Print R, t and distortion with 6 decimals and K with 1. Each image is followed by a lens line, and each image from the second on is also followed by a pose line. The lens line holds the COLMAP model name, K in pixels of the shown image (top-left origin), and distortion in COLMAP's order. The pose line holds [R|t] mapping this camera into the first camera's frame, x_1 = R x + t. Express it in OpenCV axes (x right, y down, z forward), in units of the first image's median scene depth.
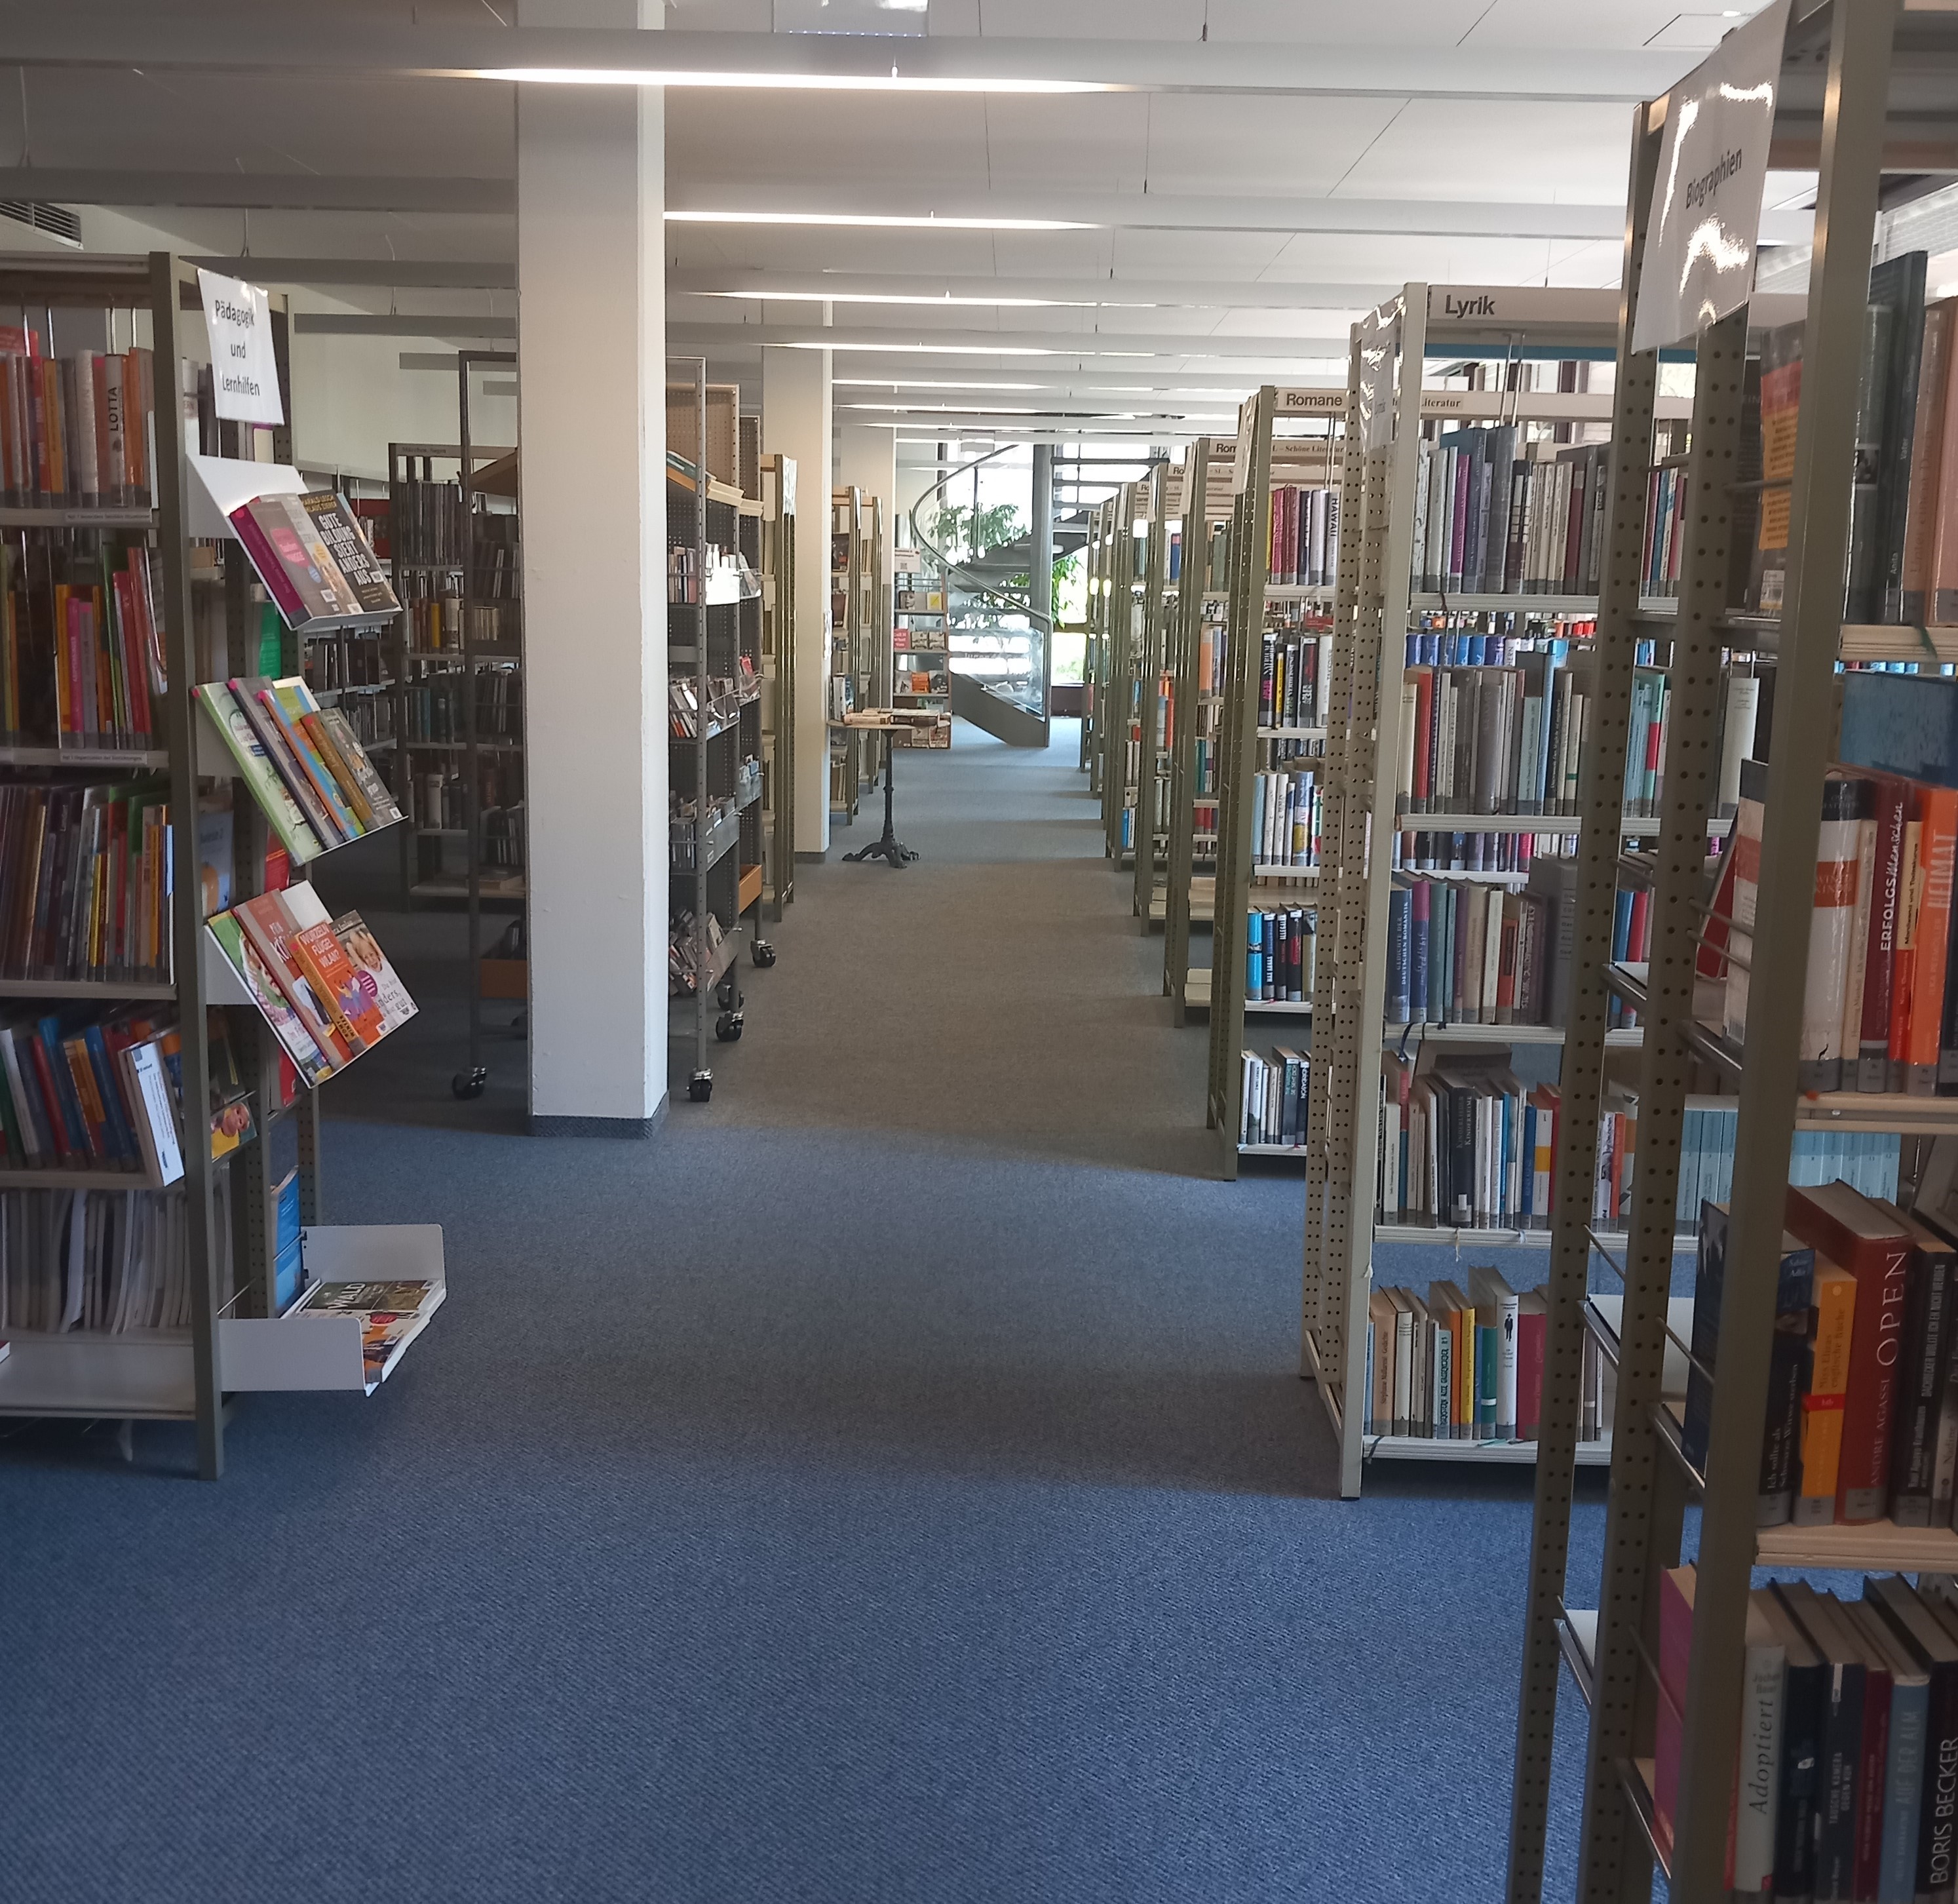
lens RADIAL K [[2025.0, 0, 983.2], [0, 2025.0, 890.5], [0, 0, 1]] dist [0.175955, -0.467666]
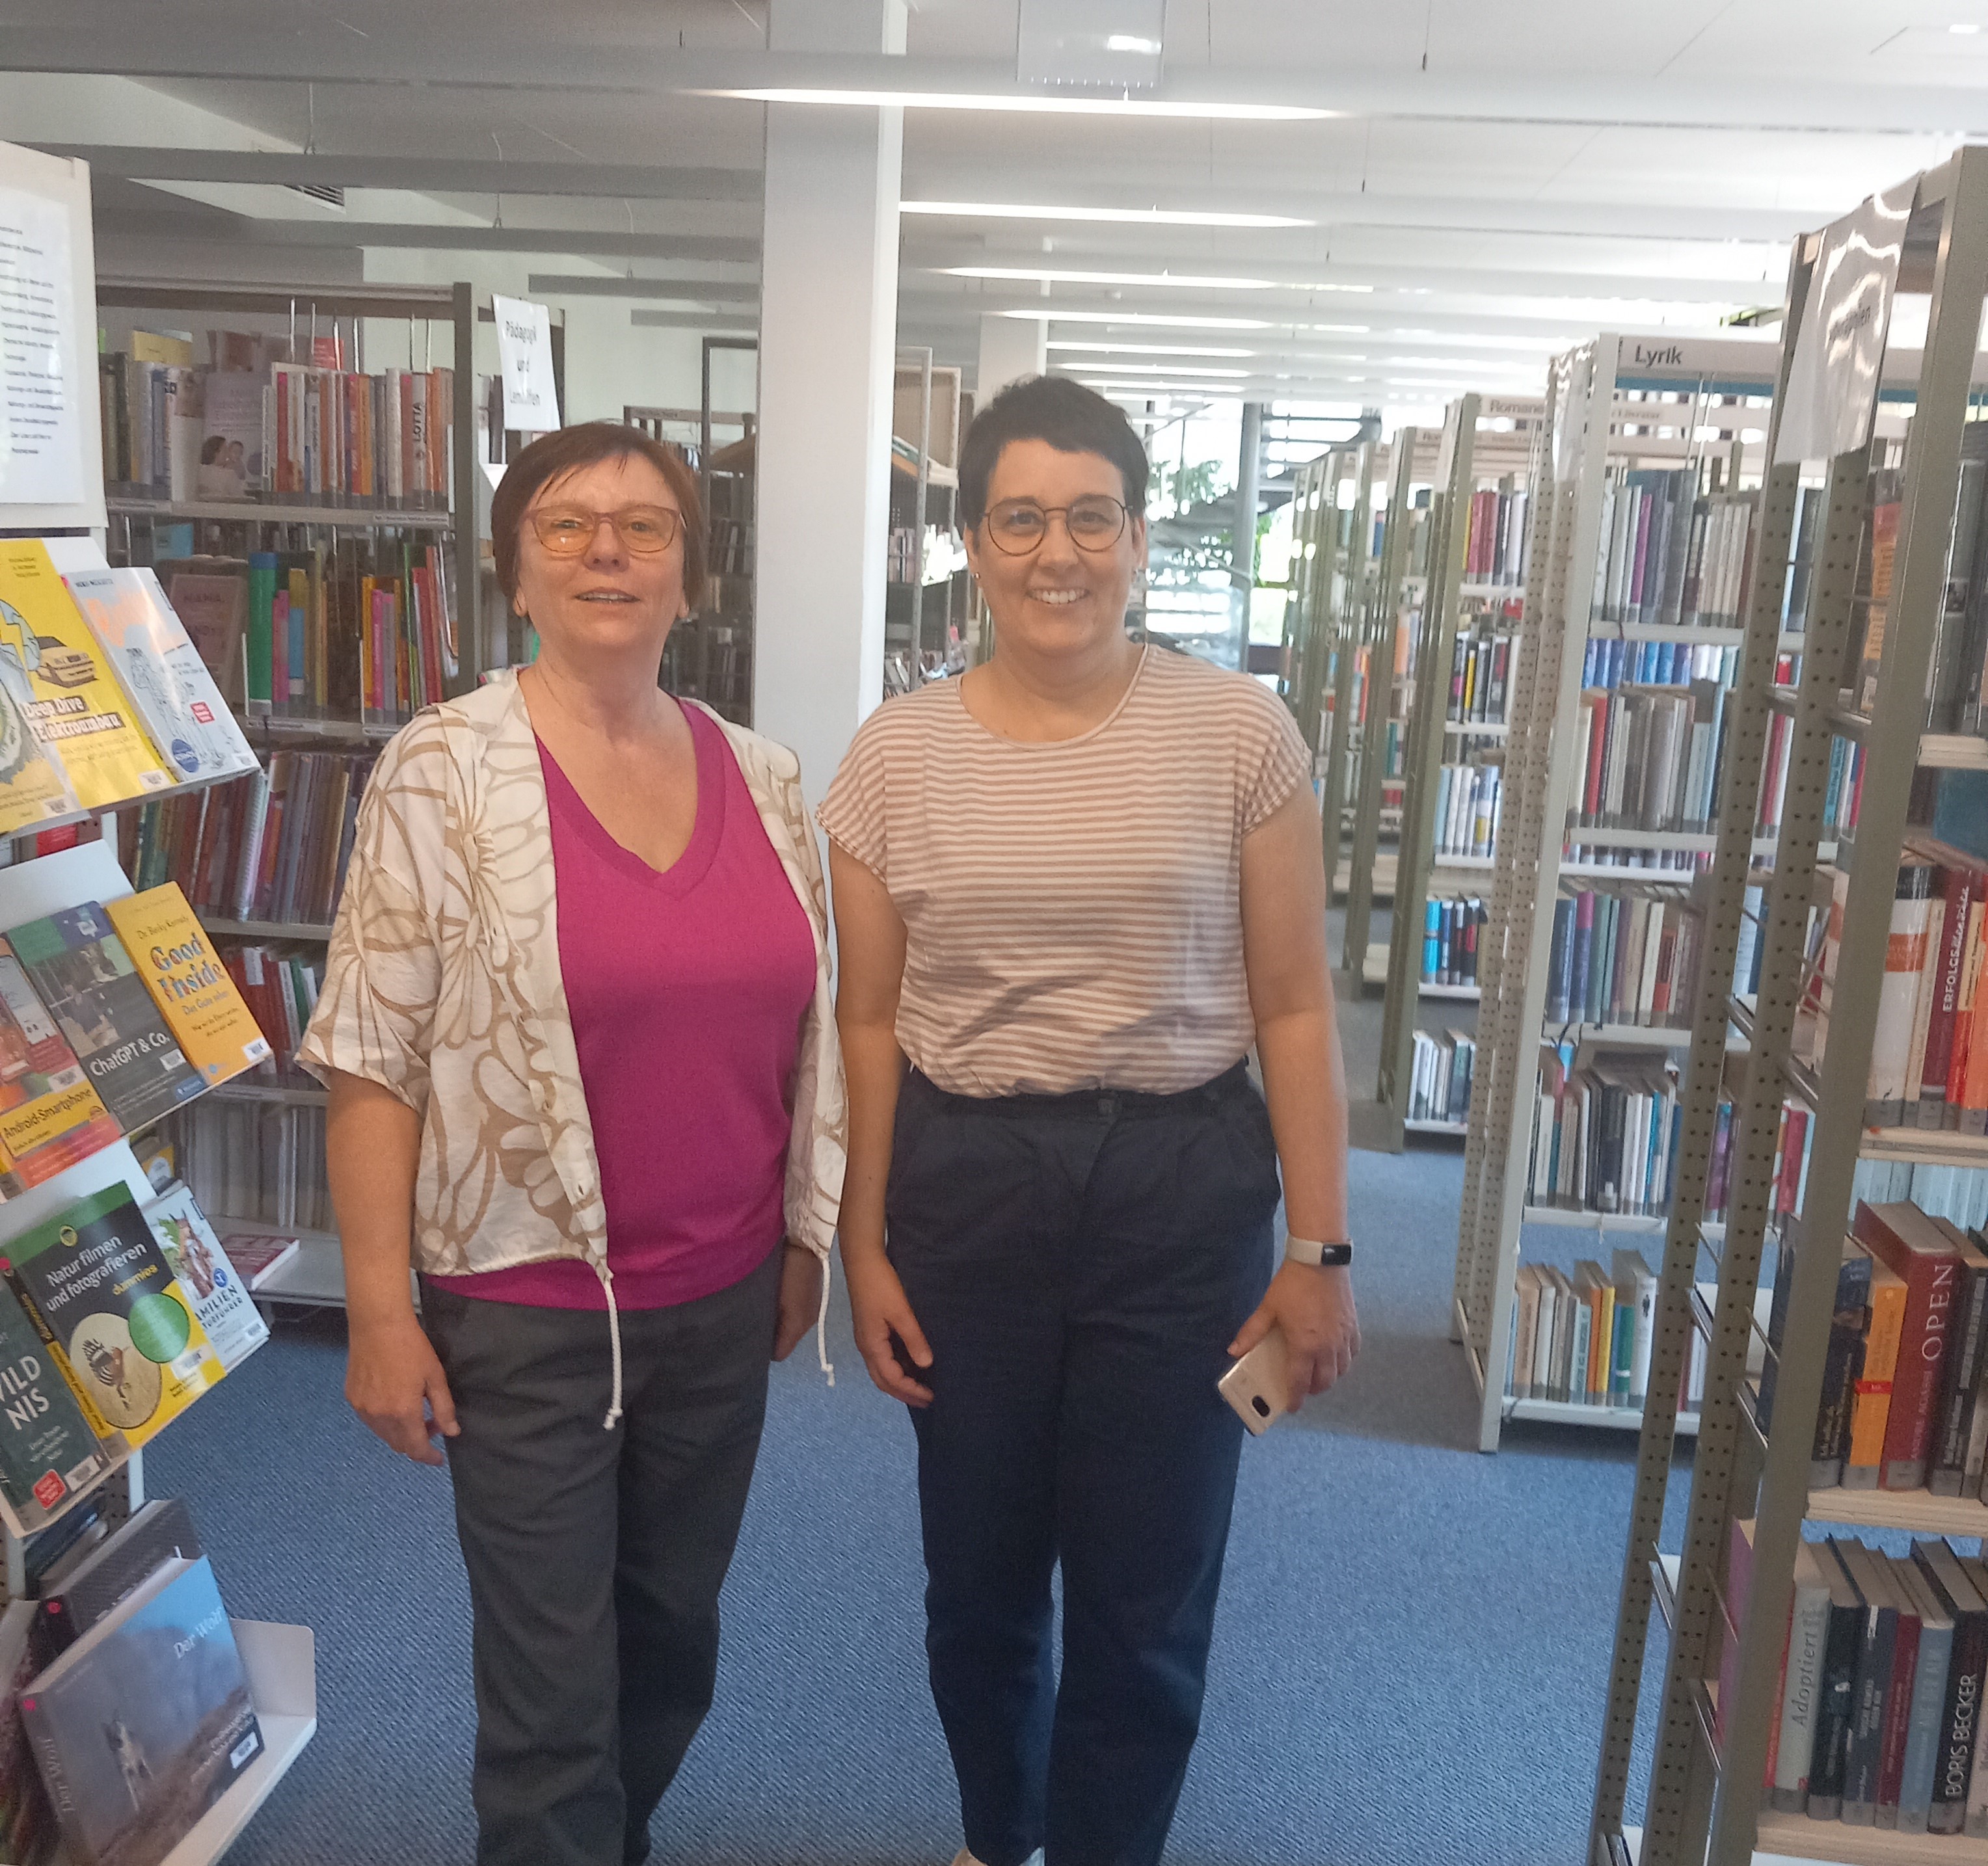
lens RADIAL K [[2041.5, 0, 994.0], [0, 2041.5, 933.0], [0, 0, 1]] dist [0.145440, -0.428724]
pose [[0.995496, 0.045053, -0.083414, -0.003213], [-0.040894, 0.997865, 0.050925, -0.024382], [0.085530, -0.047284, 0.995213, -0.100318]]
